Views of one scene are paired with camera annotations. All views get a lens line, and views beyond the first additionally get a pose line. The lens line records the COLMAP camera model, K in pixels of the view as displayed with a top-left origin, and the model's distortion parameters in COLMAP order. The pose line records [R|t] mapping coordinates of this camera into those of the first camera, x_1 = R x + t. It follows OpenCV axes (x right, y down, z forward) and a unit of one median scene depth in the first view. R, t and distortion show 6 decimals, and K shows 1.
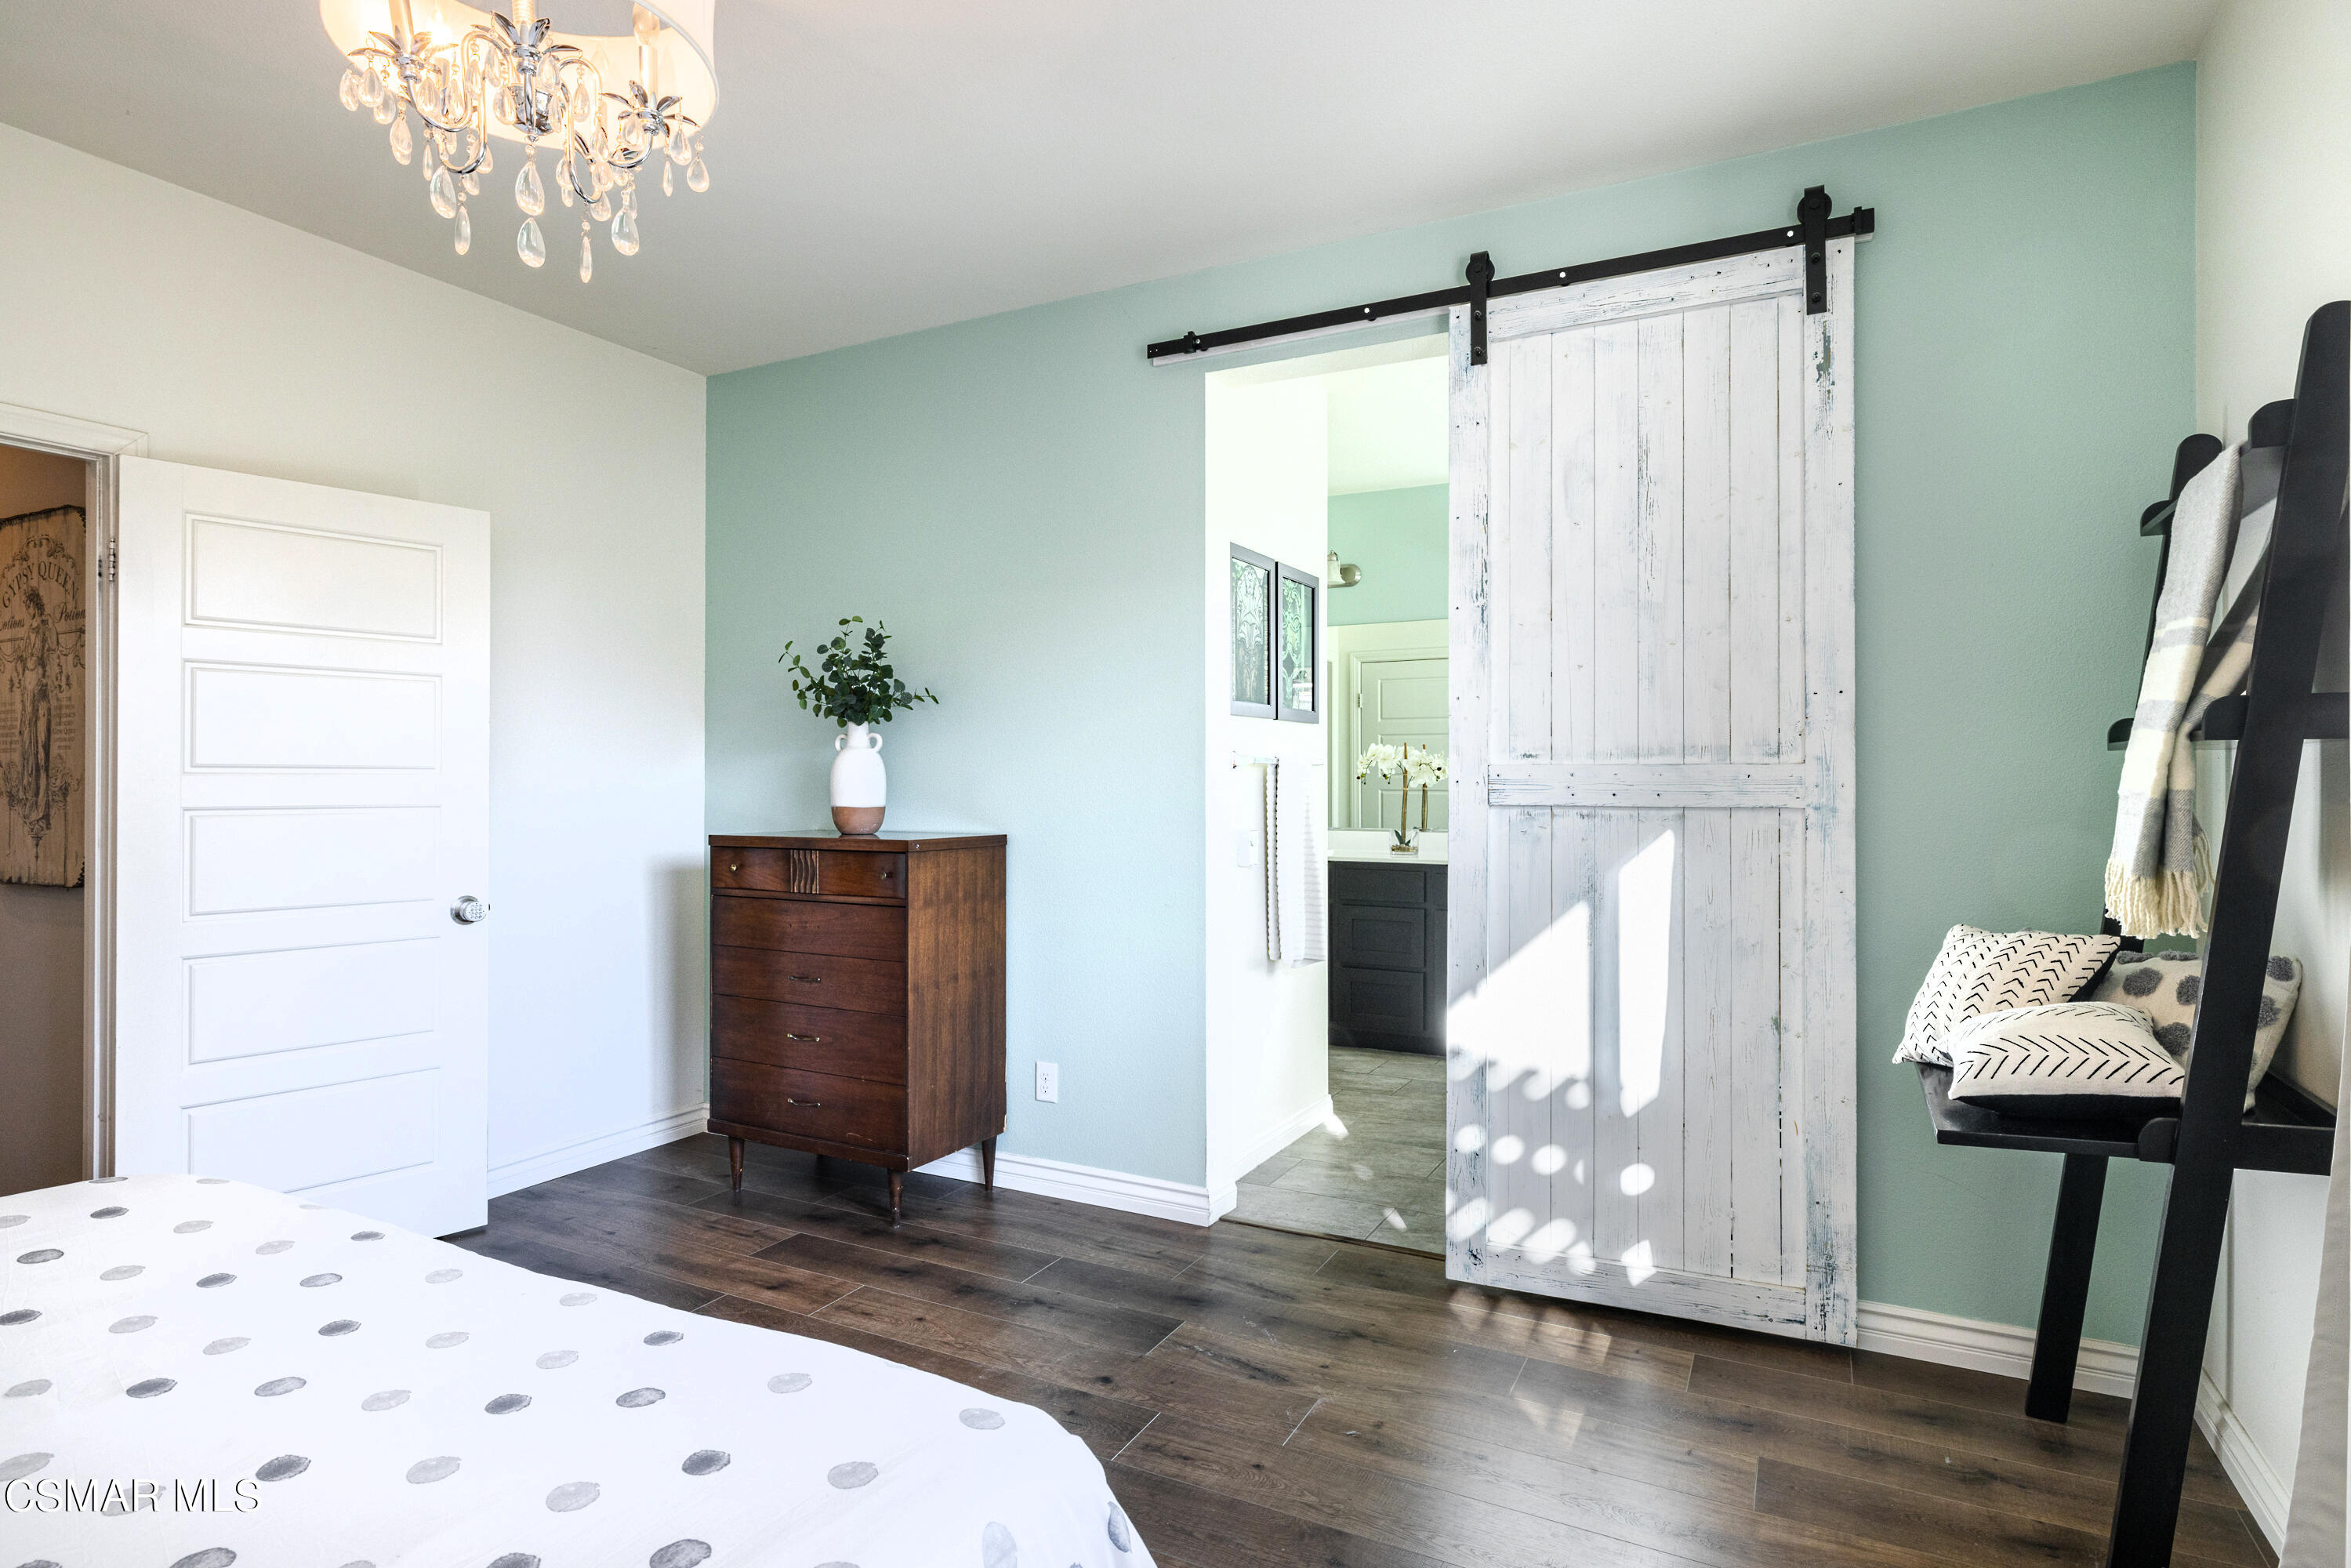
lens RADIAL K [[1219.2, 0, 1178.1], [0, 1219.2, 771.4], [0, 0, 1]] dist [0.000472, 0.000289]
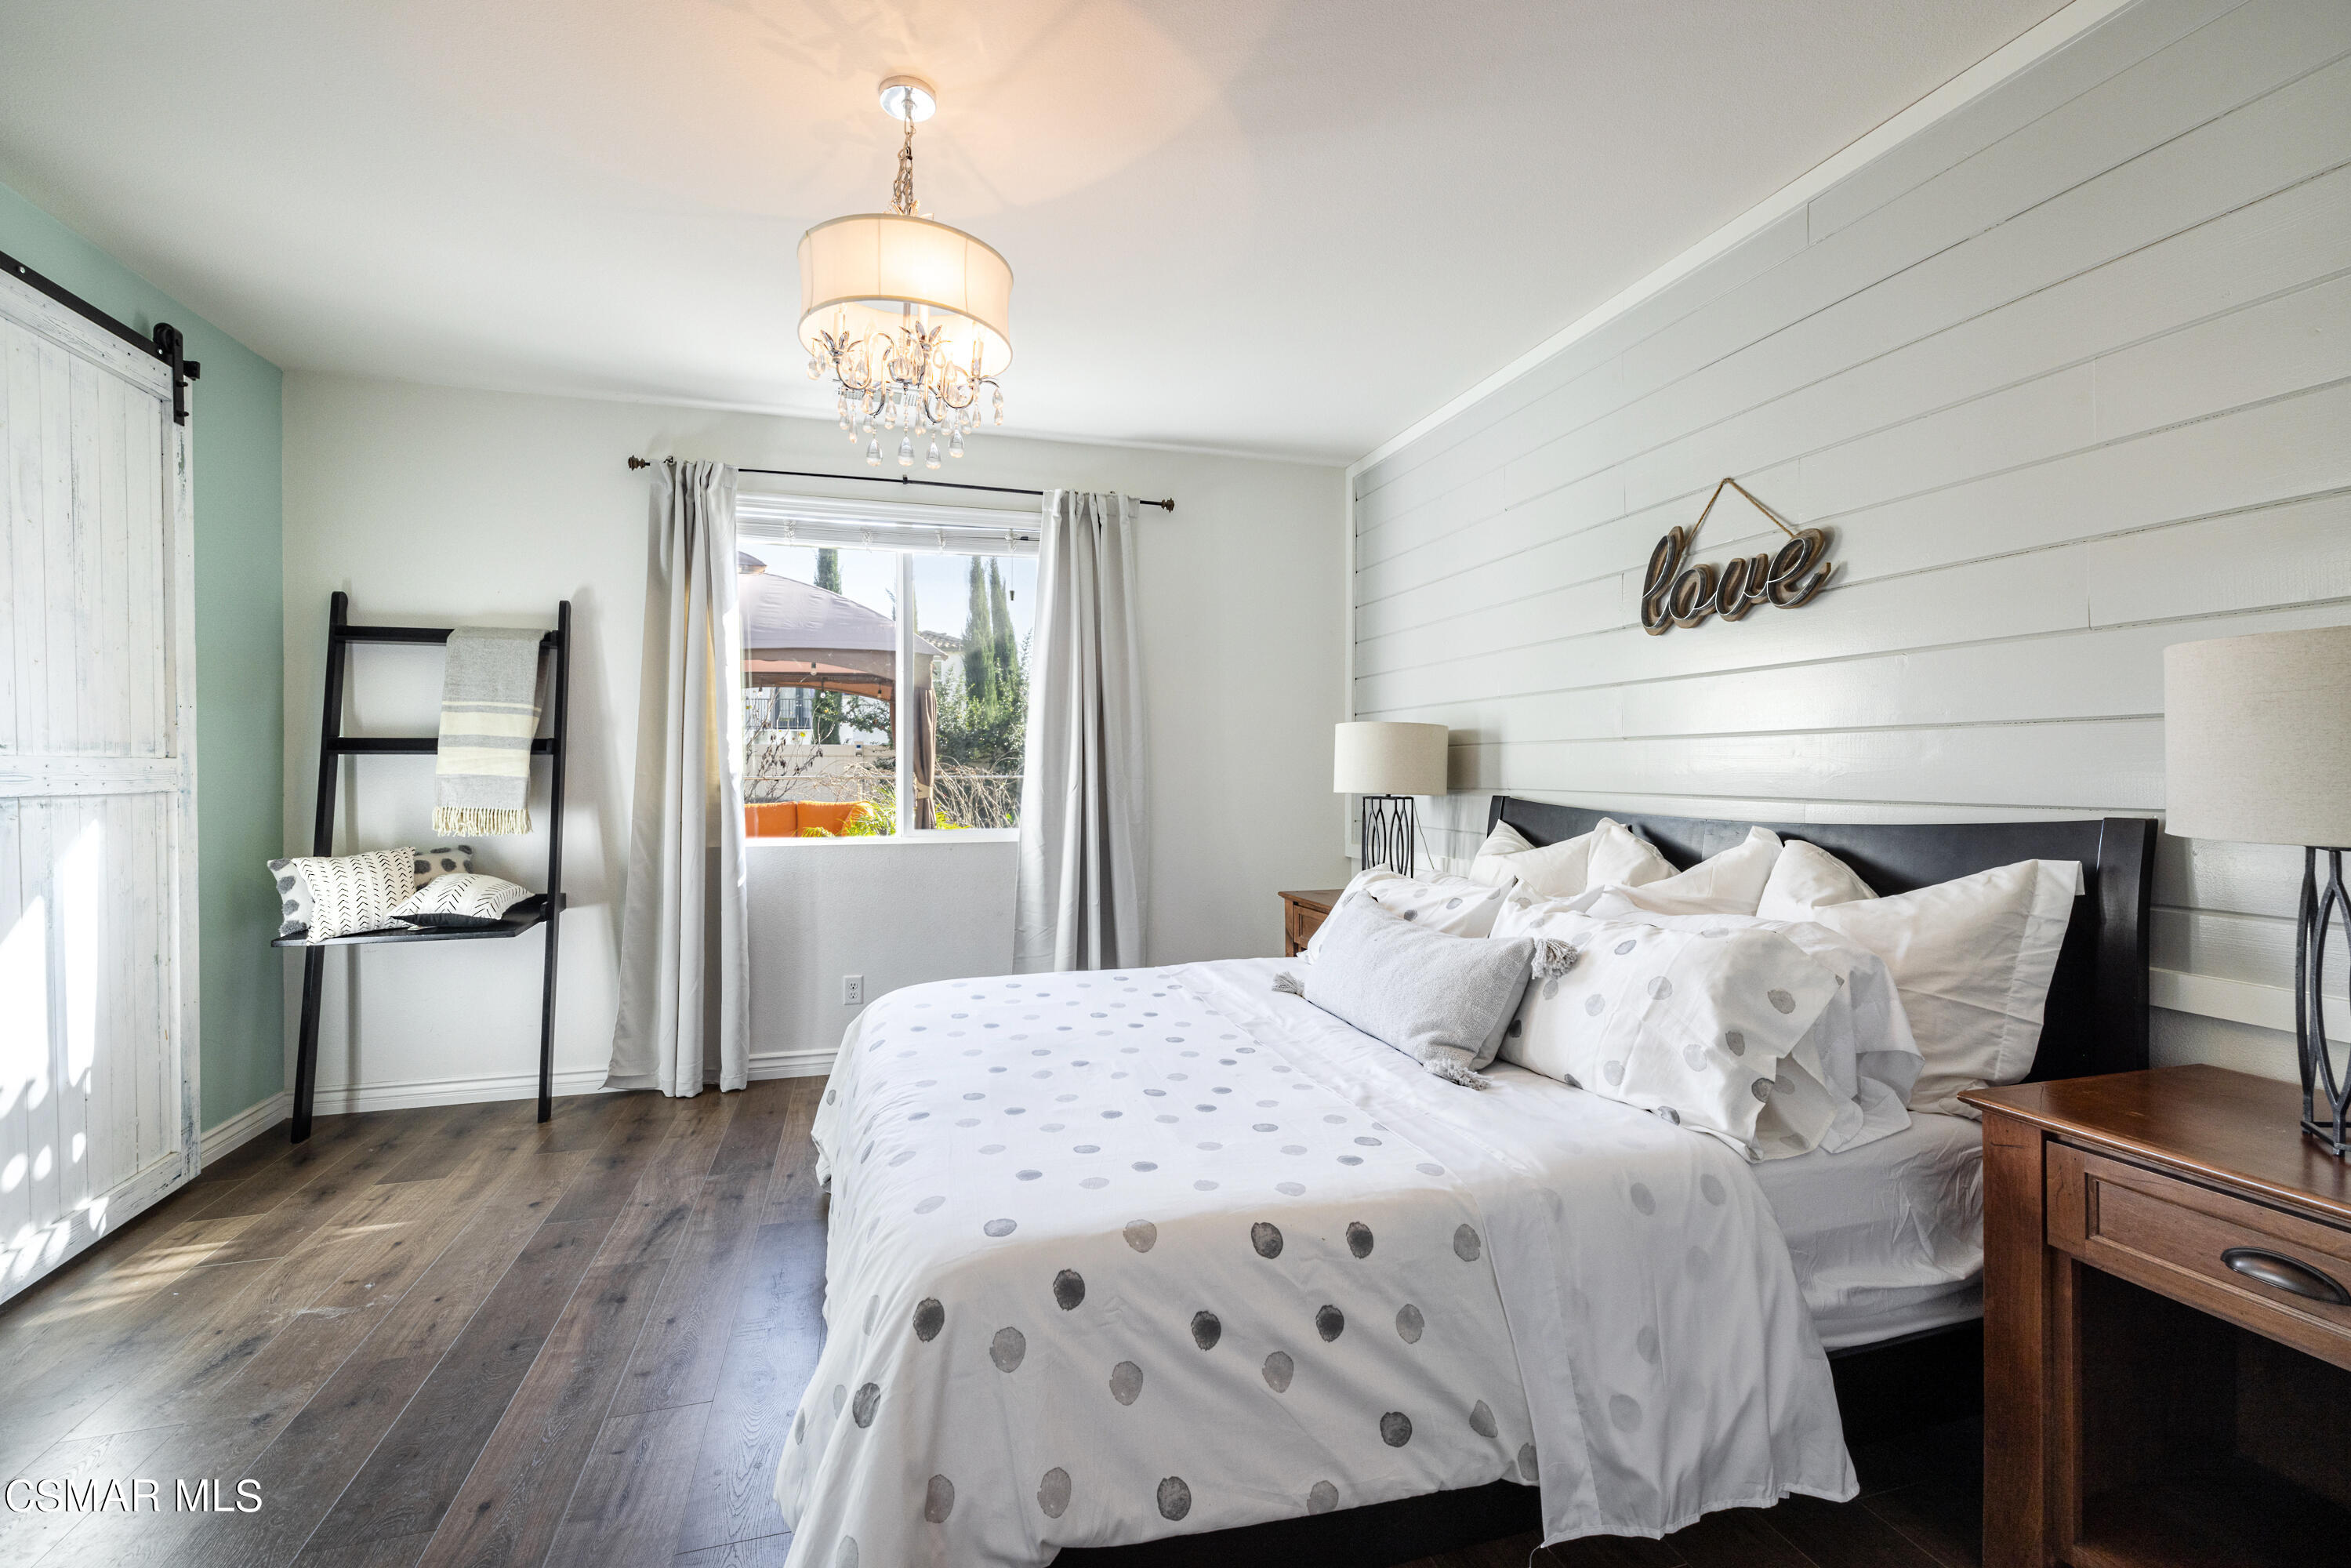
lens RADIAL K [[1007.7, 0, 1173.8], [0, 1007.7, 773.7], [0, 0, 1]] dist [0.000676, 0.000153]
pose [[-0.700654, -0.002357, 0.713497, -1.030120], [-0.001276, 0.999997, 0.002050, 0.006943], [-0.713500, 0.000526, -0.700655, 0.984803]]
